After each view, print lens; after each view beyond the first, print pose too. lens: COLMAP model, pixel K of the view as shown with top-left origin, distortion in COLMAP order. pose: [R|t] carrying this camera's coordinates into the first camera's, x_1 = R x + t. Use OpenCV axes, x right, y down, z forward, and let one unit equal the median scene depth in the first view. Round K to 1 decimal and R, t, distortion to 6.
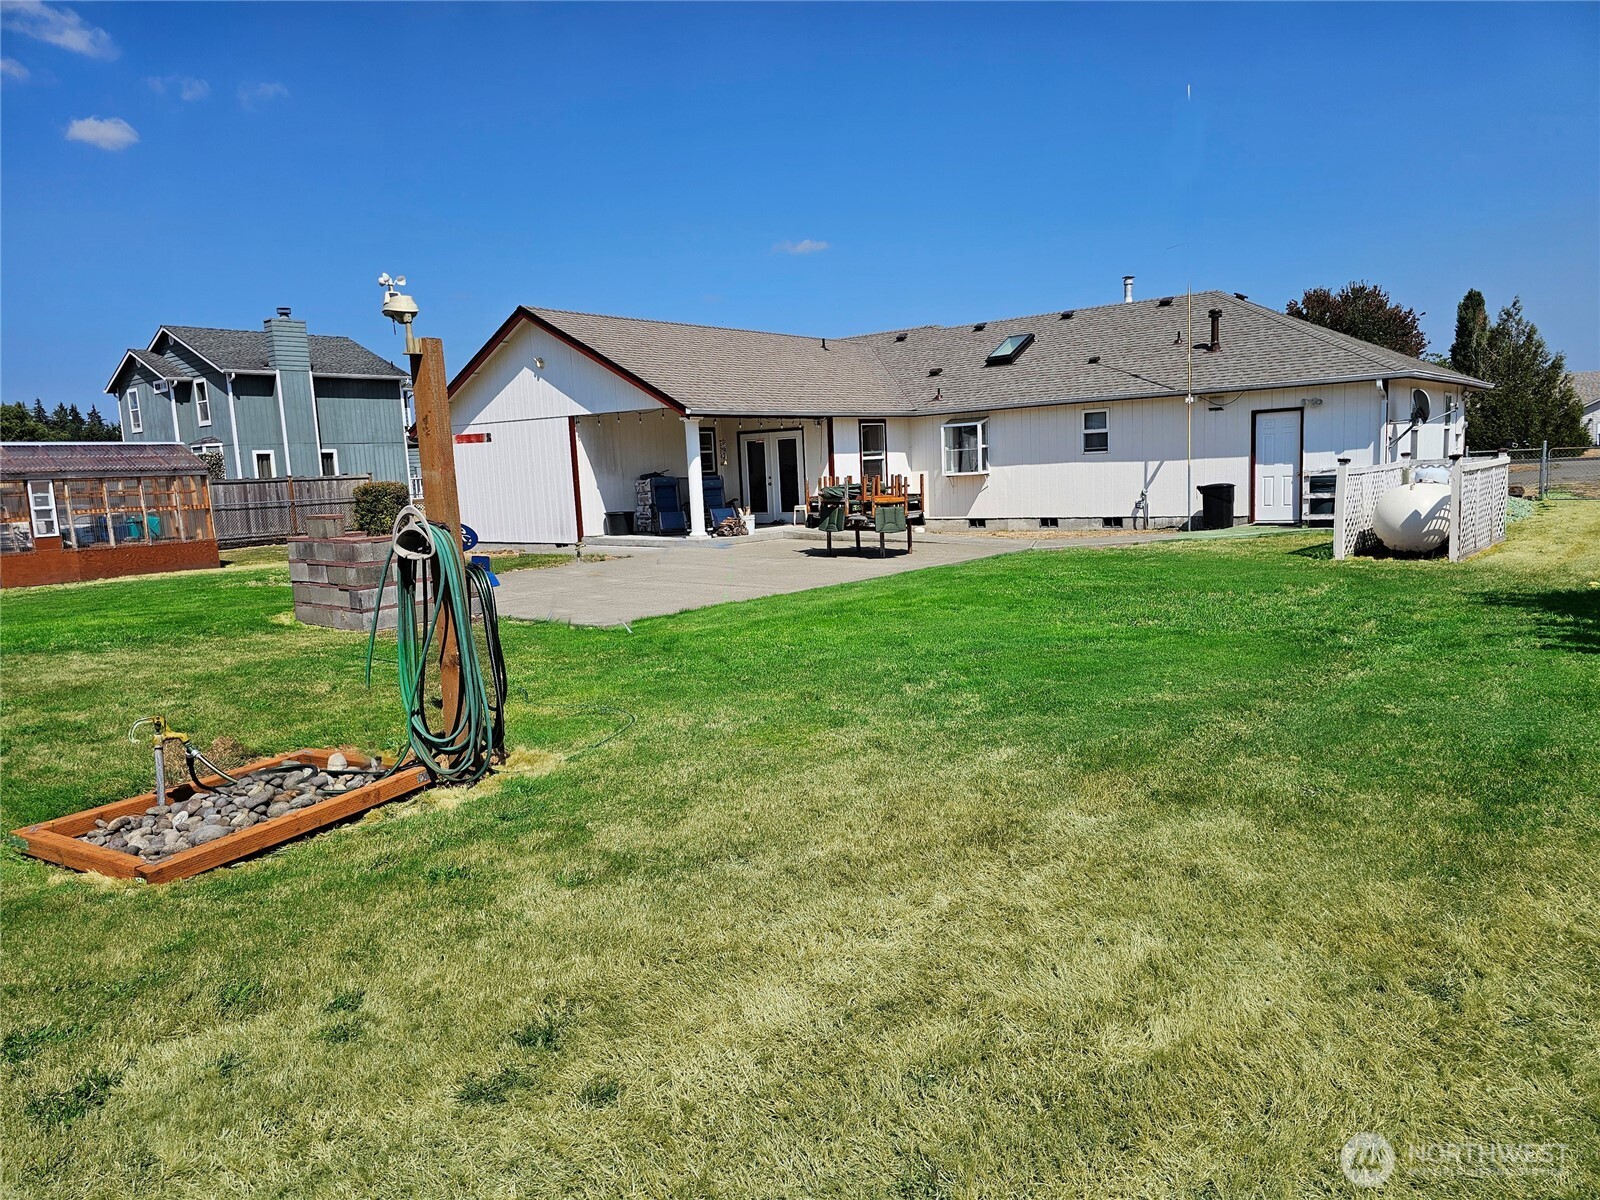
lens RADIAL K [[1081.6, 0, 810.9], [0, 1081.6, 612.1], [0, 0, 1]] dist [0.055585, -0.054983]
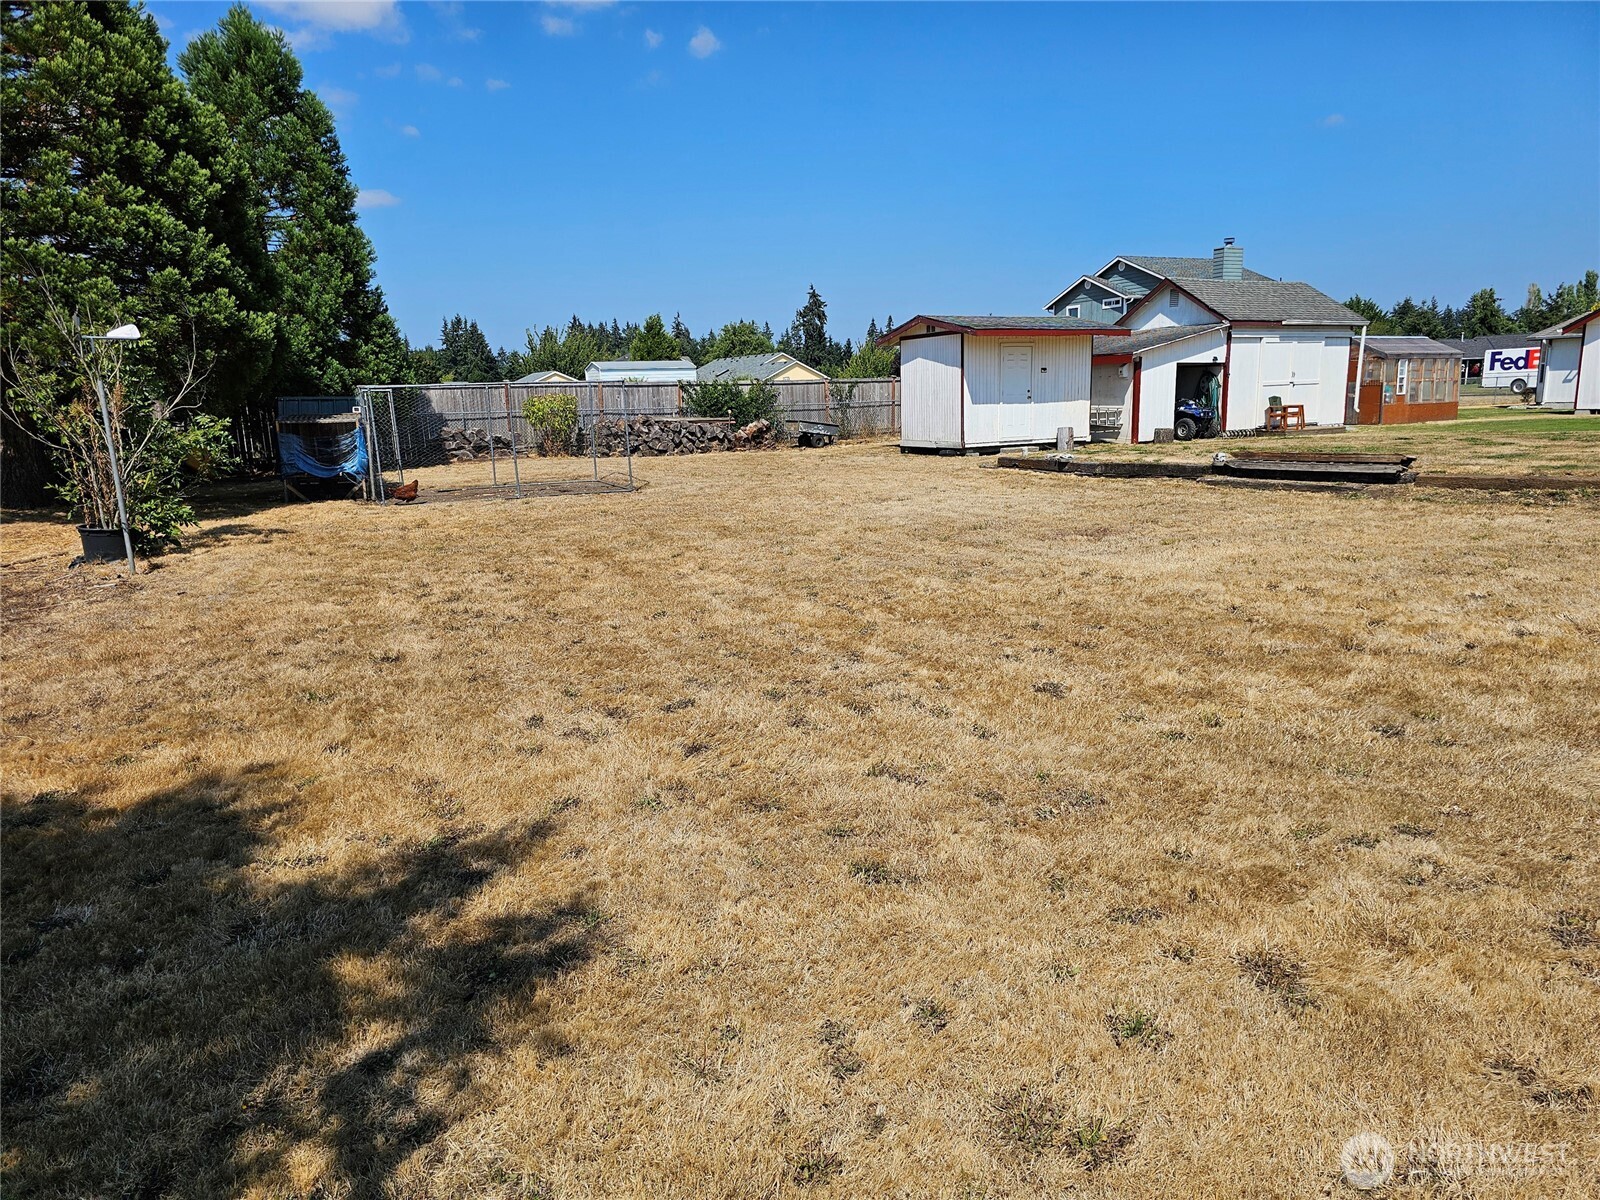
lens RADIAL K [[1081.6, 0, 793.4], [0, 1081.6, 588.8], [0, 0, 1]] dist [0.055585, -0.054983]
pose [[0.920738, 0.083732, -0.381092, -0.871150], [-0.061976, 0.995688, 0.069032, 0.161503], [0.385229, -0.039942, 0.921956, -0.853175]]
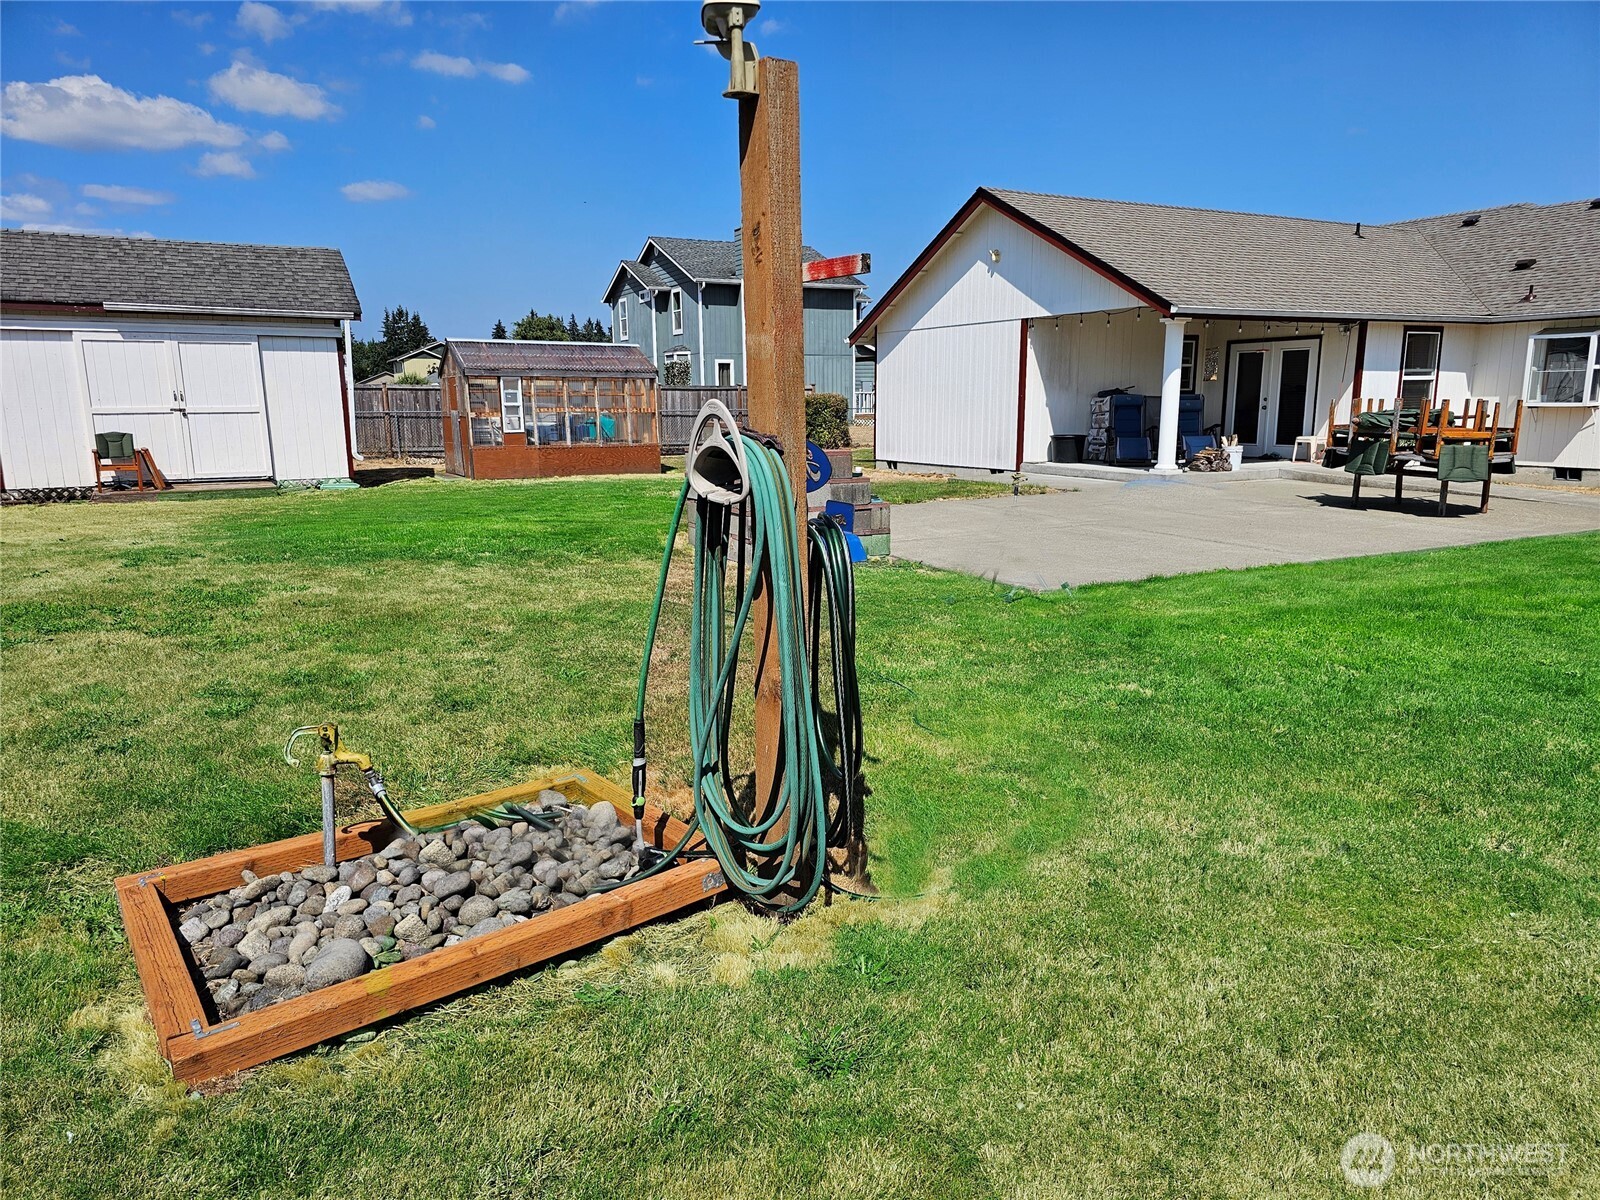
lens RADIAL K [[1081.6, 0, 798.5], [0, 1081.6, 622.6], [0, 0, 1]] dist [0.055585, -0.054983]
pose [[0.916929, 0.116493, -0.381667, -0.032627], [-0.085761, 0.991619, 0.096628, -0.012398], [0.389725, -0.055869, 0.919235, 0.145100]]
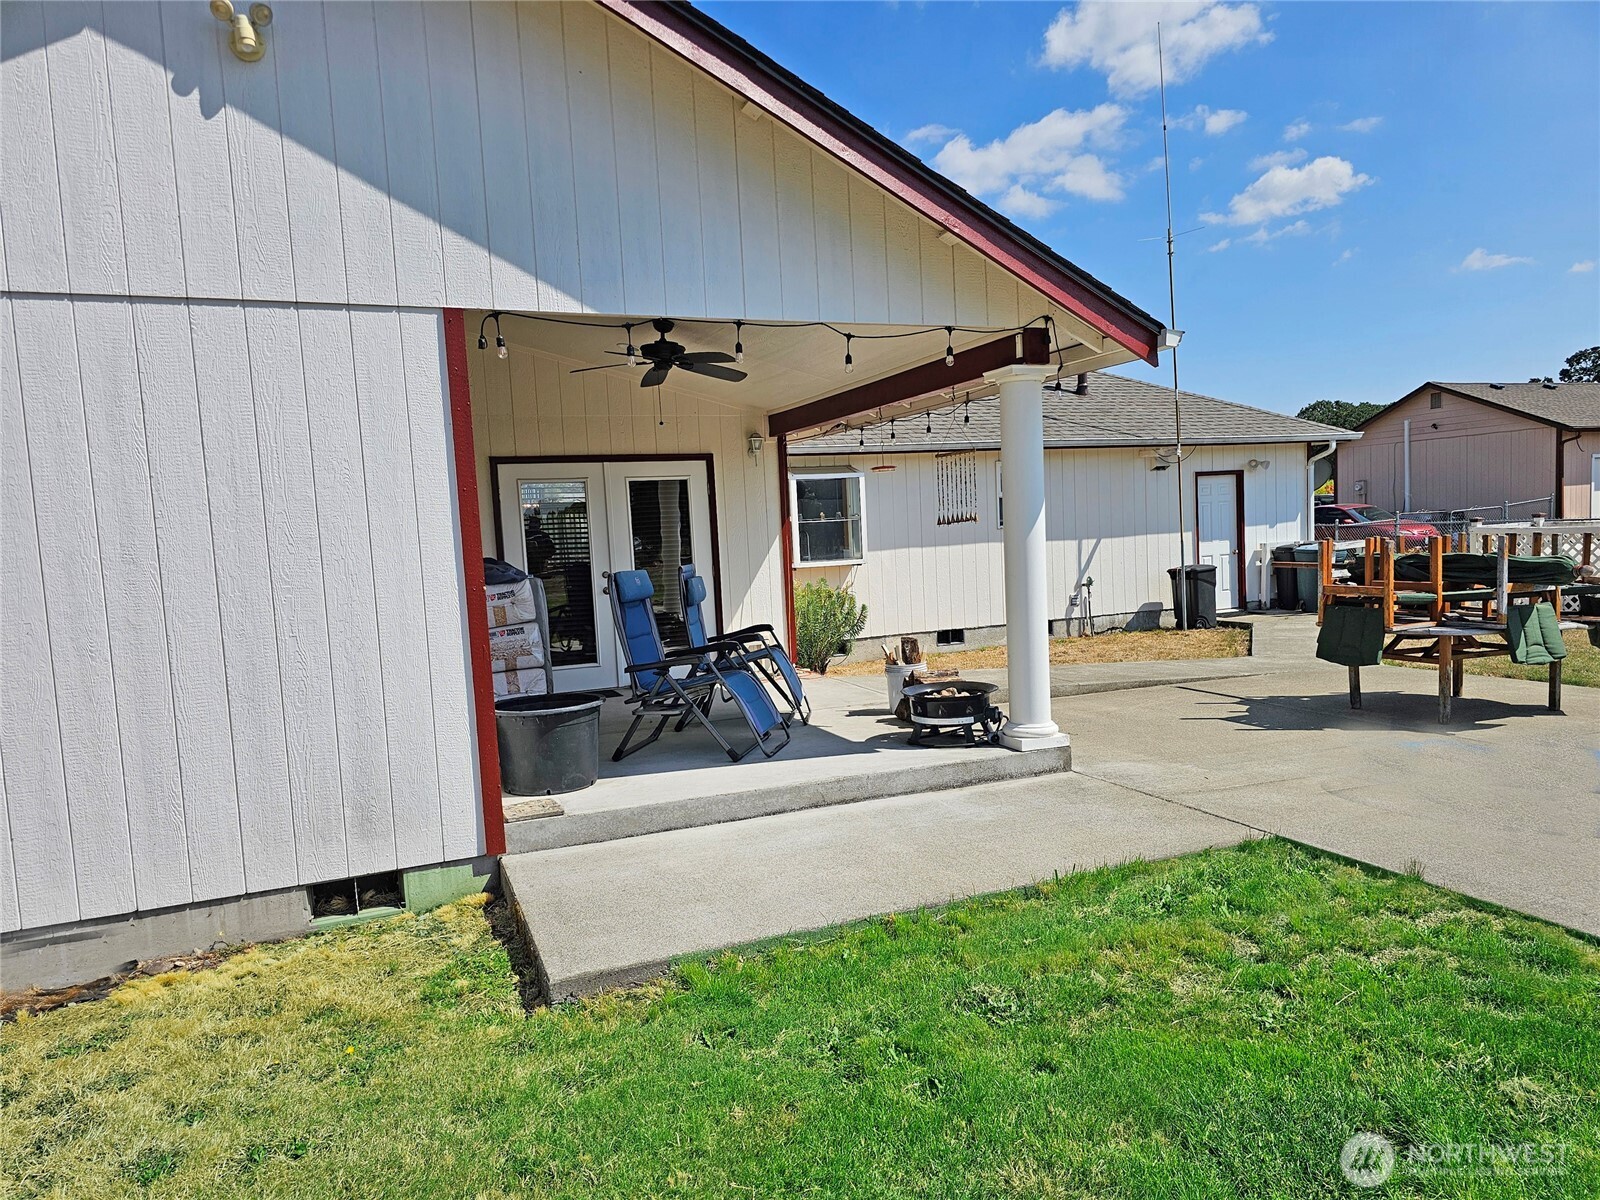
lens RADIAL K [[1081.6, 0, 803.1], [0, 1081.6, 608.1], [0, 0, 1]] dist [0.055585, -0.054983]
pose [[0.478816, -0.044326, 0.876796, -0.422937], [0.145807, 0.988869, -0.029633, -0.108391], [-0.865723, 0.142032, 0.479949, 0.900885]]
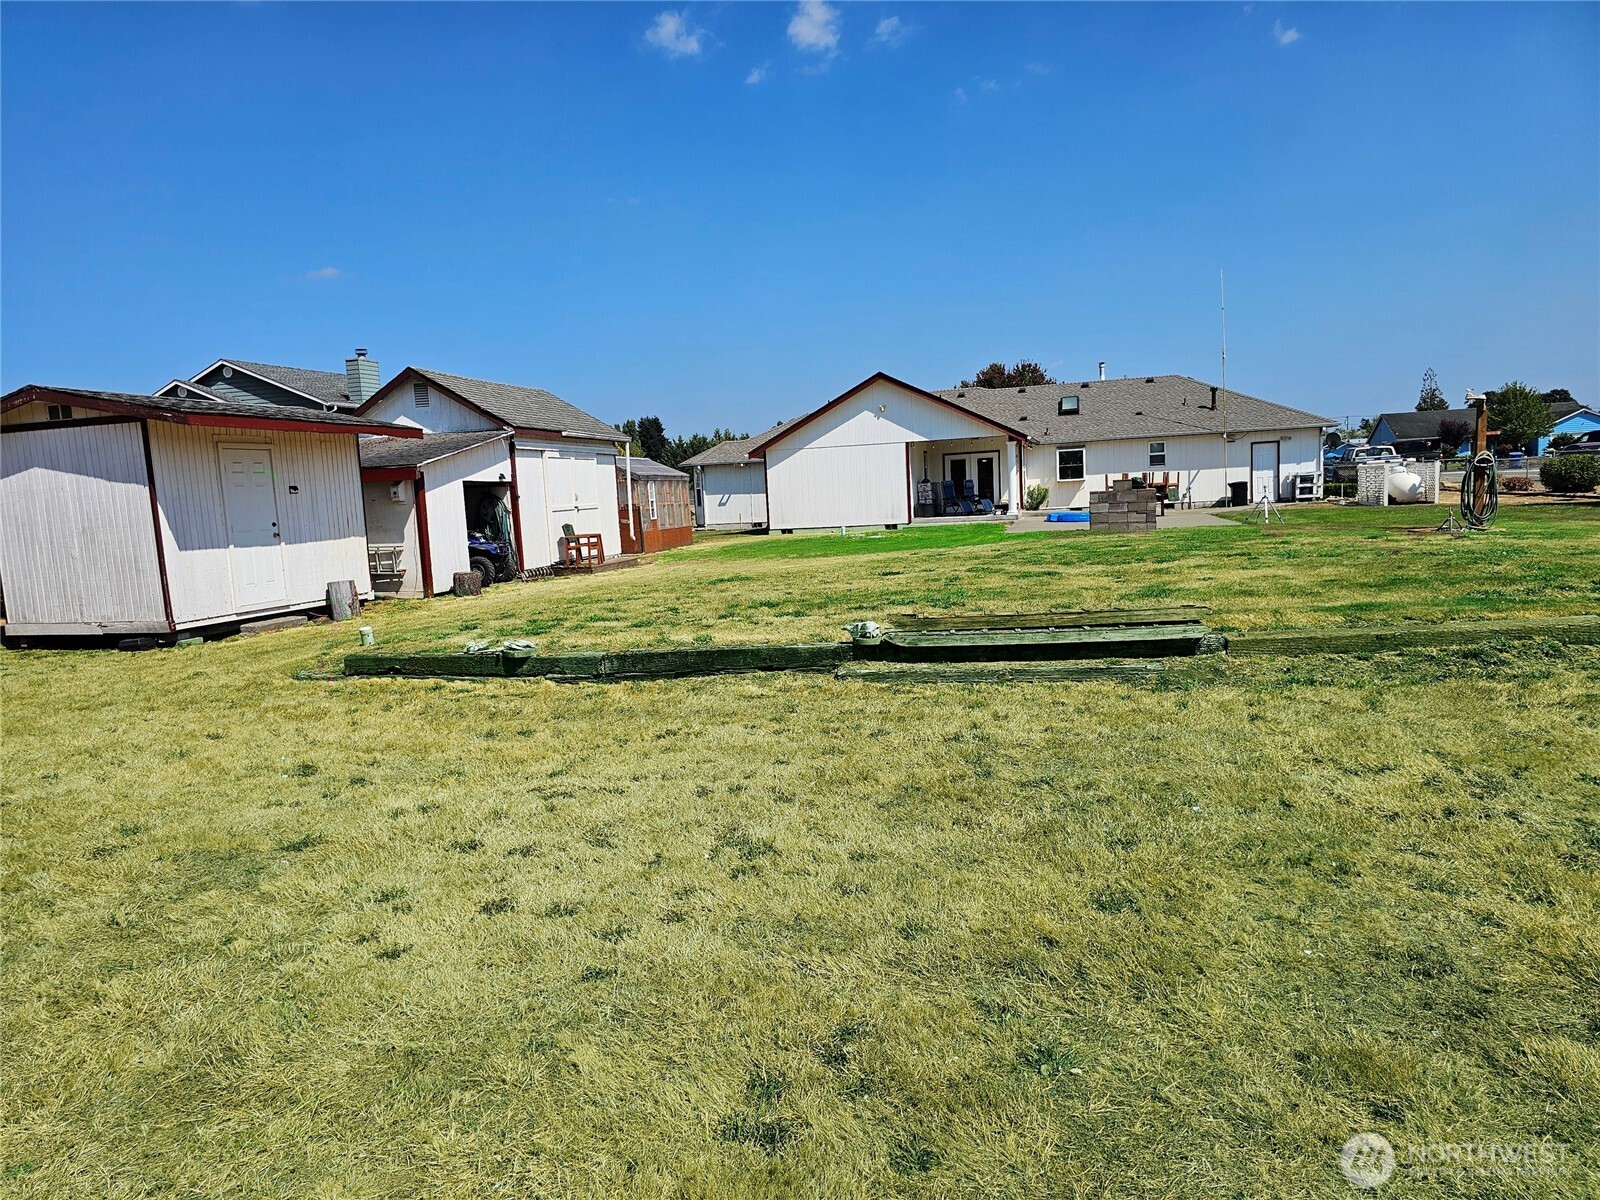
lens RADIAL K [[1081.6, 0, 789.6], [0, 1081.6, 614.1], [0, 0, 1]] dist [0.055585, -0.054983]
pose [[0.917556, -0.049996, 0.394451, -1.092223], [0.065162, 0.997558, -0.025138, 0.105723], [-0.392231, 0.048769, 0.918573, -0.396888]]
